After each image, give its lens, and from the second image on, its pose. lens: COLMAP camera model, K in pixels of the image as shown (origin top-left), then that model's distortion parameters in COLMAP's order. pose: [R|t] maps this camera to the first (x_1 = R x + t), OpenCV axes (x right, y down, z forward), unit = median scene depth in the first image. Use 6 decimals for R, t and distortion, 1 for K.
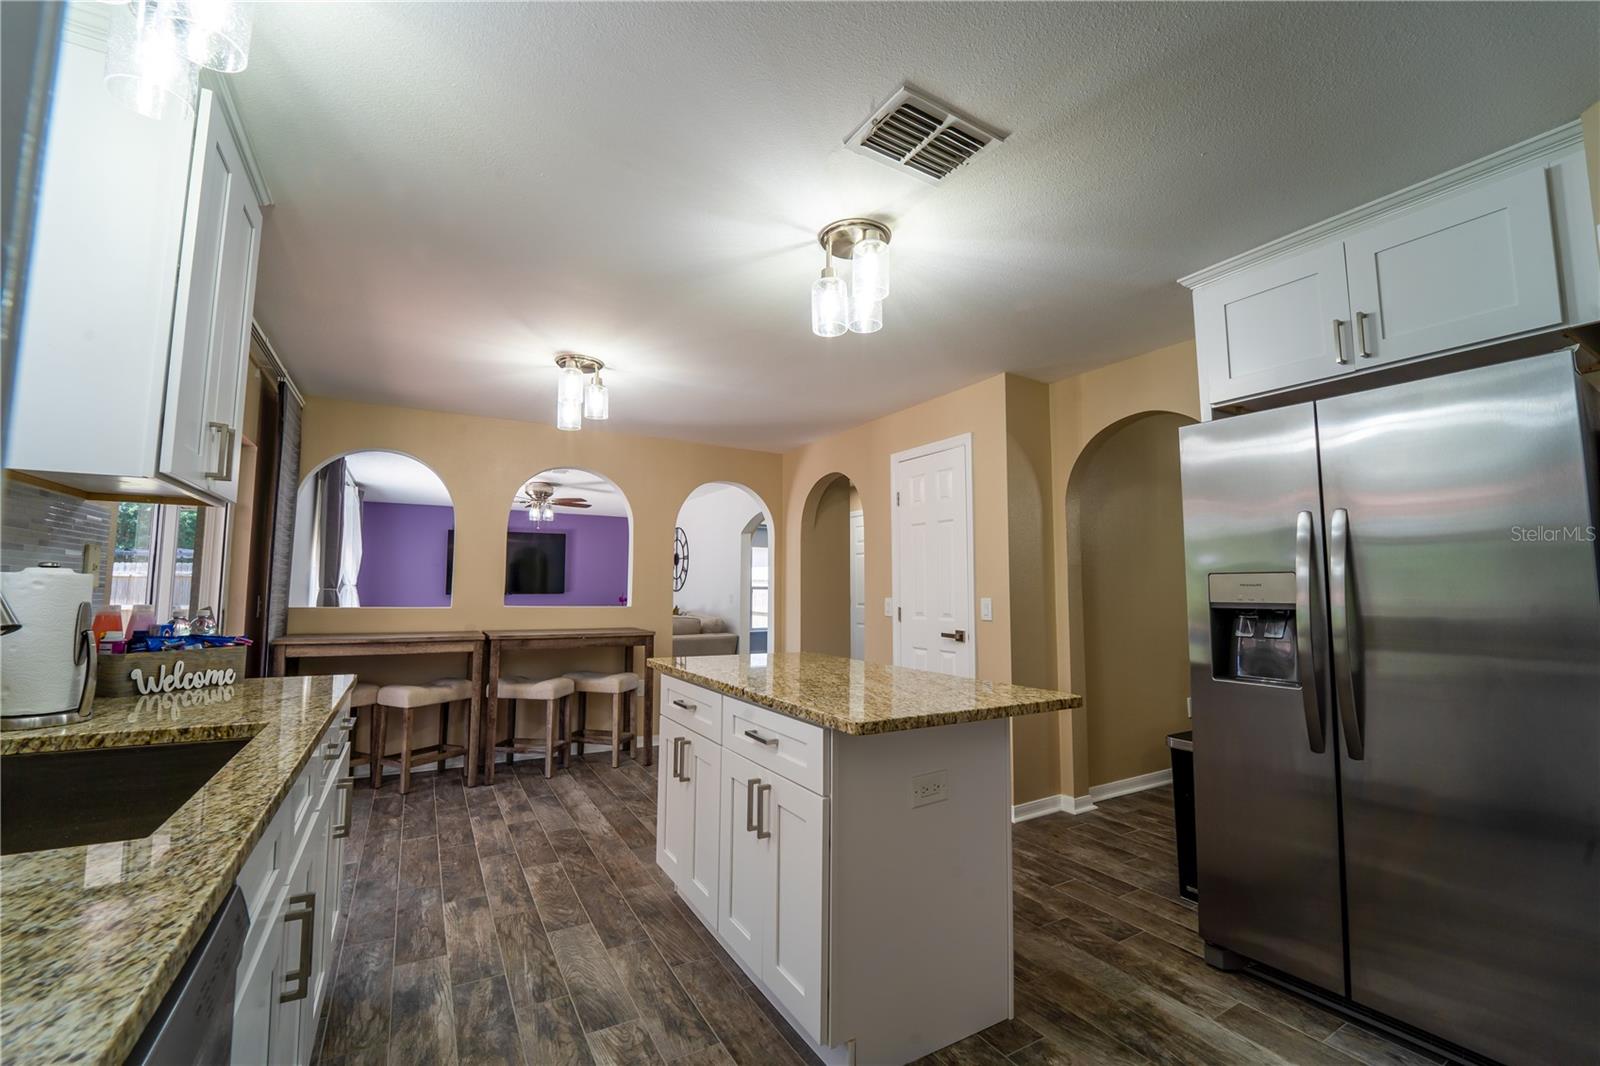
lens RADIAL K [[652.7, 0, 794.5], [0, 652.7, 531.3], [0, 0, 1]] dist [-0.021720, 0.000213]
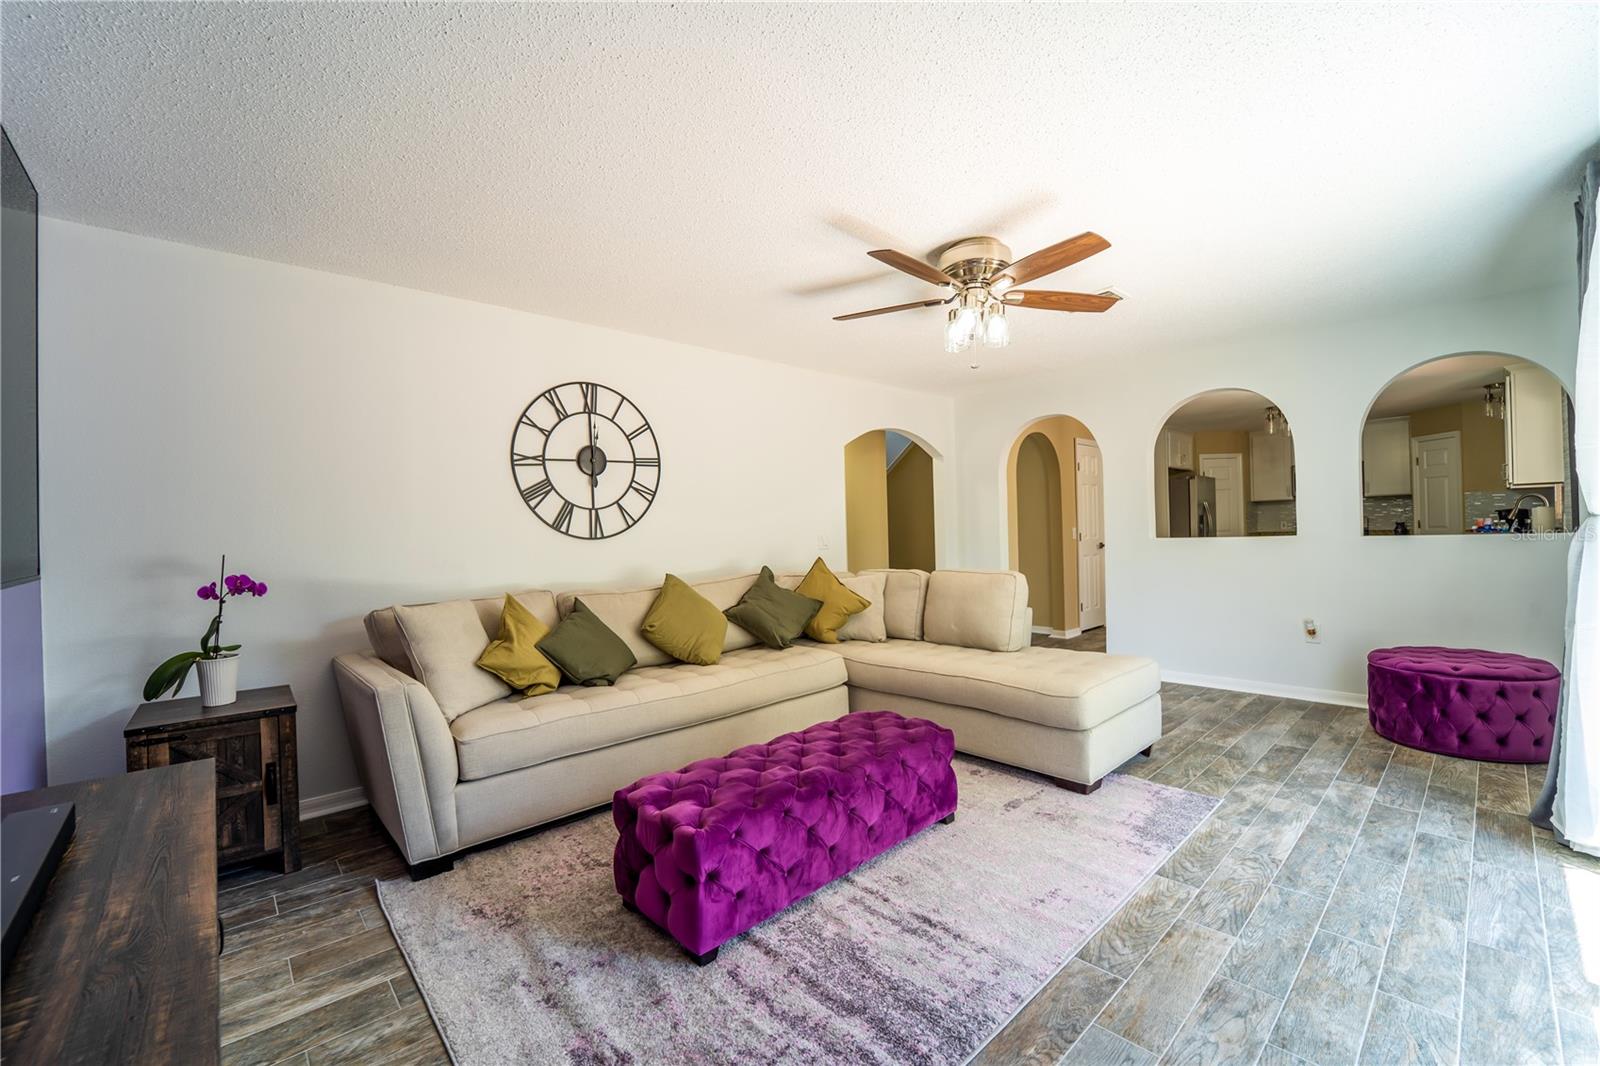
lens RADIAL K [[654.8, 0, 795.6], [0, 654.8, 531.8], [0, 0, 1]] dist [-0.024306, 0.000620]
pose [[-0.211618, 0.000280, 0.977352, -2.300697], [-0.062000, 0.997982, -0.013711, 0.321478], [-0.975384, -0.063497, -0.211174, 3.645174]]
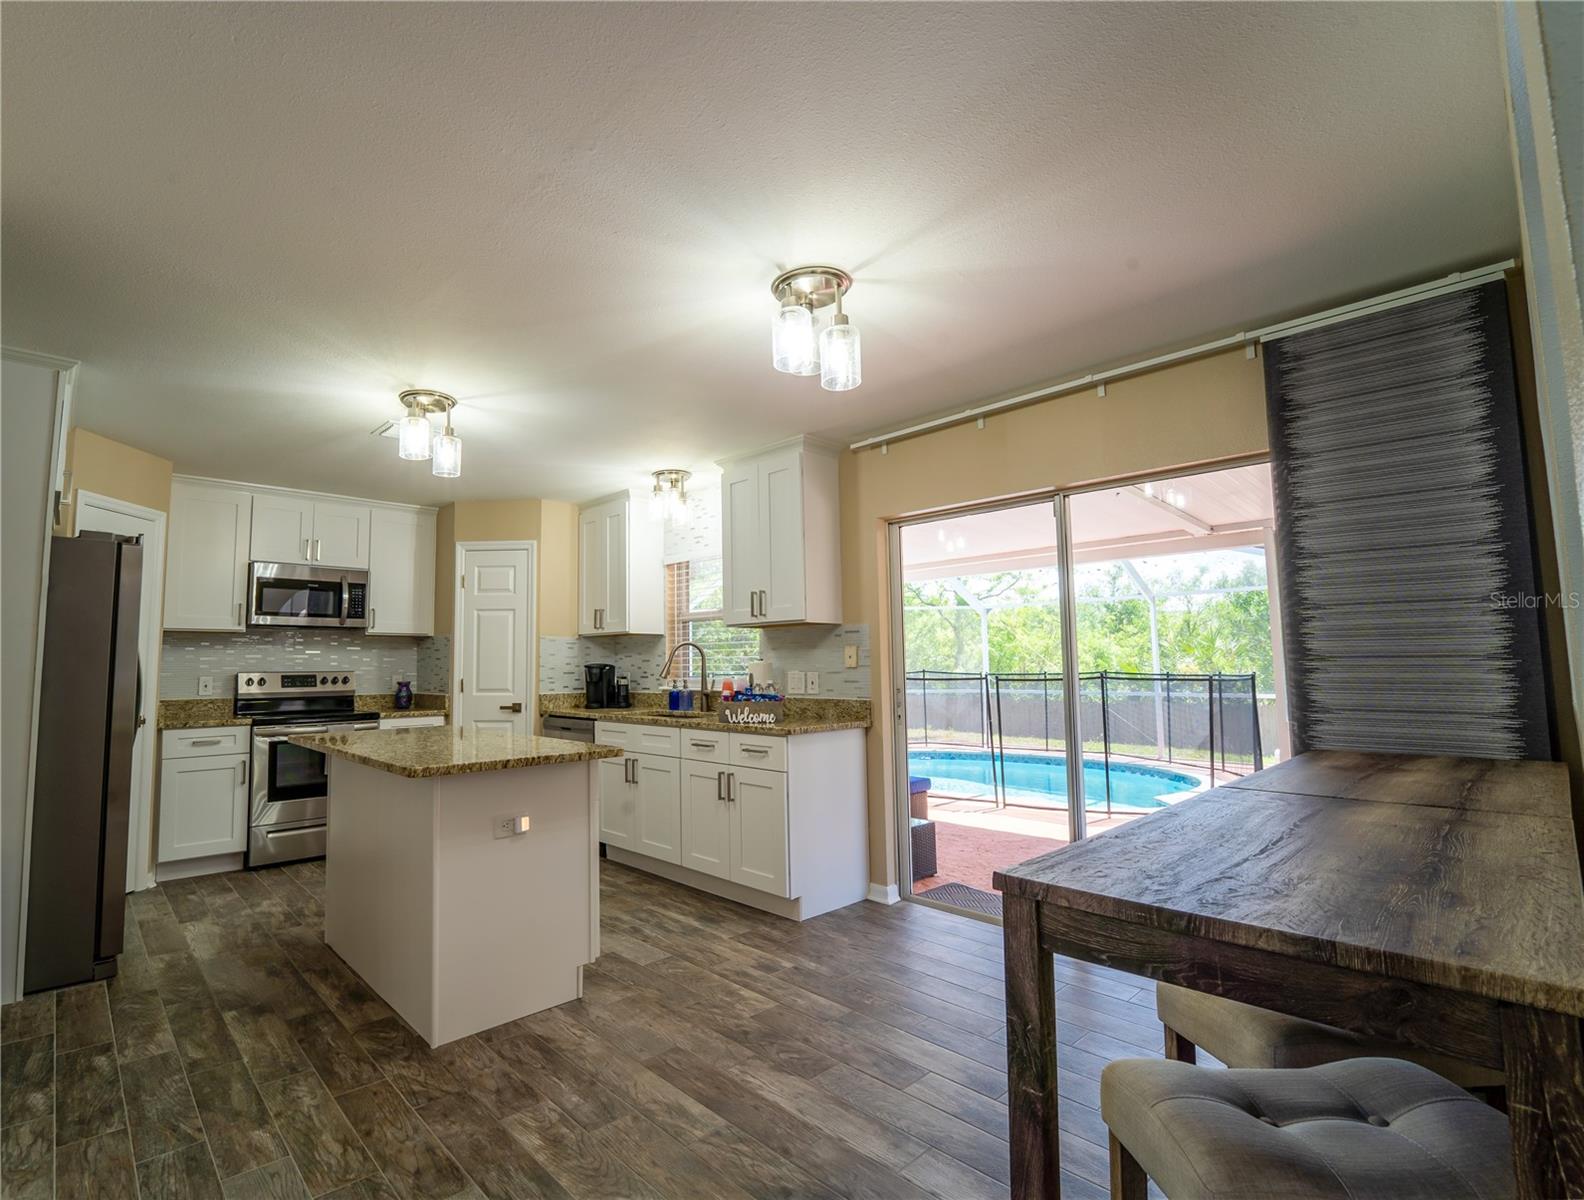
lens RADIAL K [[748.5, 0, 680.5], [0, 748.5, 599.8], [0, 0, 1]] dist [-0.025684, -0.000705]
pose [[-0.984837, -0.013448, -0.172963, -0.142256], [0.017705, 0.983995, -0.177314, 0.203999], [0.172579, -0.177688, -0.968836, 2.297088]]
